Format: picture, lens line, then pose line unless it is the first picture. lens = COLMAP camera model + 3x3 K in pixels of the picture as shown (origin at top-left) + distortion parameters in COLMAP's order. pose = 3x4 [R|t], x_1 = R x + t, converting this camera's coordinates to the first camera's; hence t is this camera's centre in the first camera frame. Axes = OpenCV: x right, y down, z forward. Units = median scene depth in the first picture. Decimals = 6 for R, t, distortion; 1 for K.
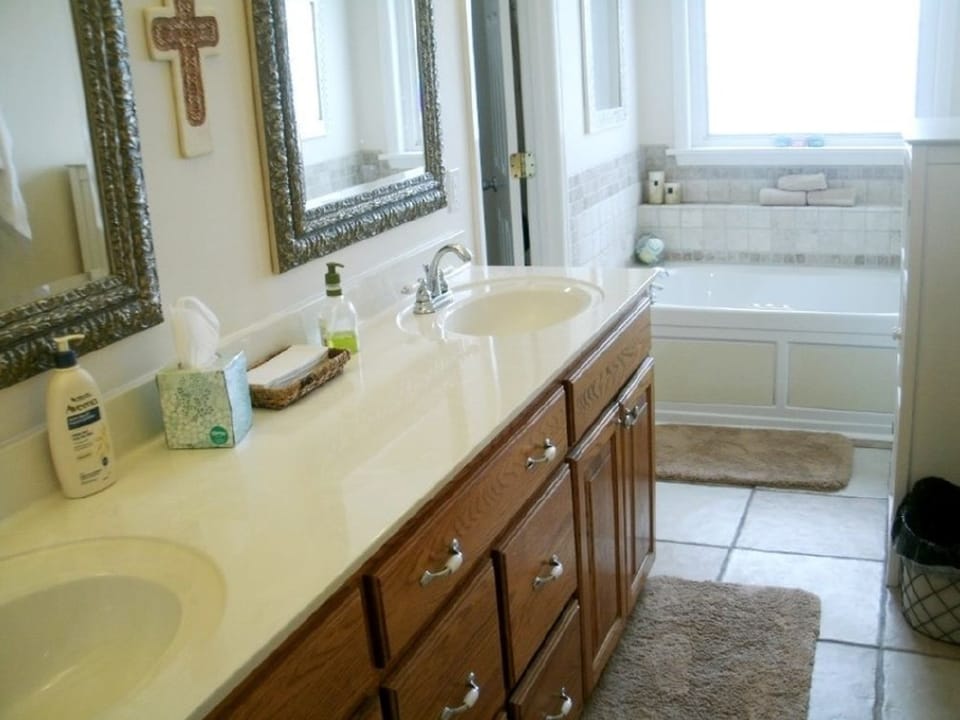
lens RADIAL K [[1051.5, 0, 503.1], [0, 1051.5, 358.6], [0, 0, 1]] dist [-0.287820, 0.422990]
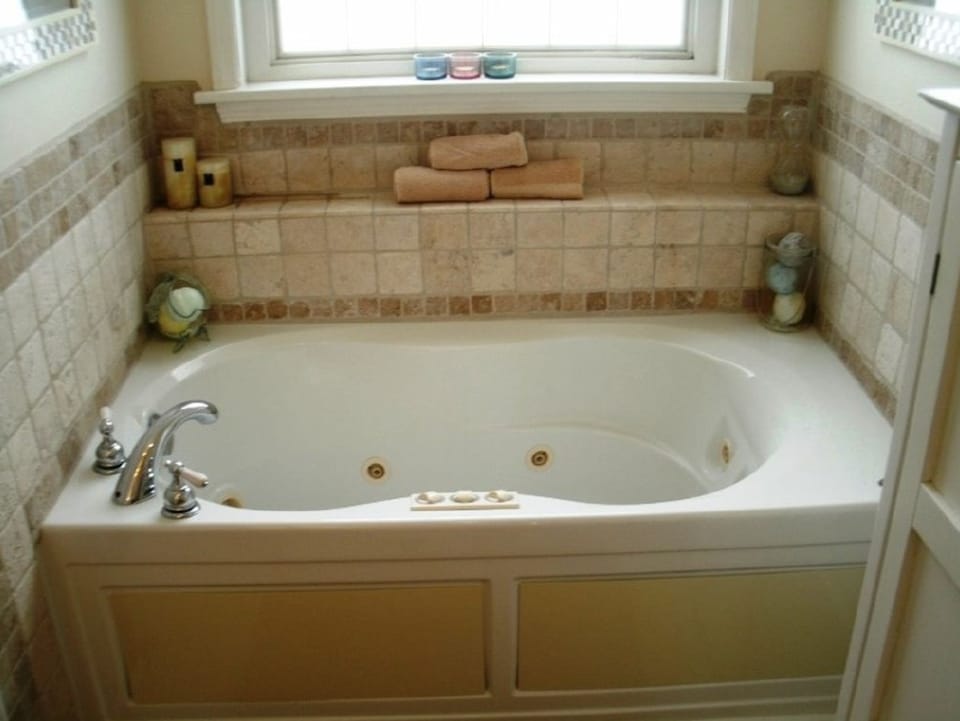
lens RADIAL K [[1051.5, 0, 503.1], [0, 1051.5, 359.1], [0, 0, 1]] dist [-0.287820, 0.422990]
pose [[0.920186, -0.120778, 0.372384, 0.105789], [0.065107, 0.985186, 0.158651, -0.154884], [-0.386029, -0.121743, 0.914418, 0.531254]]
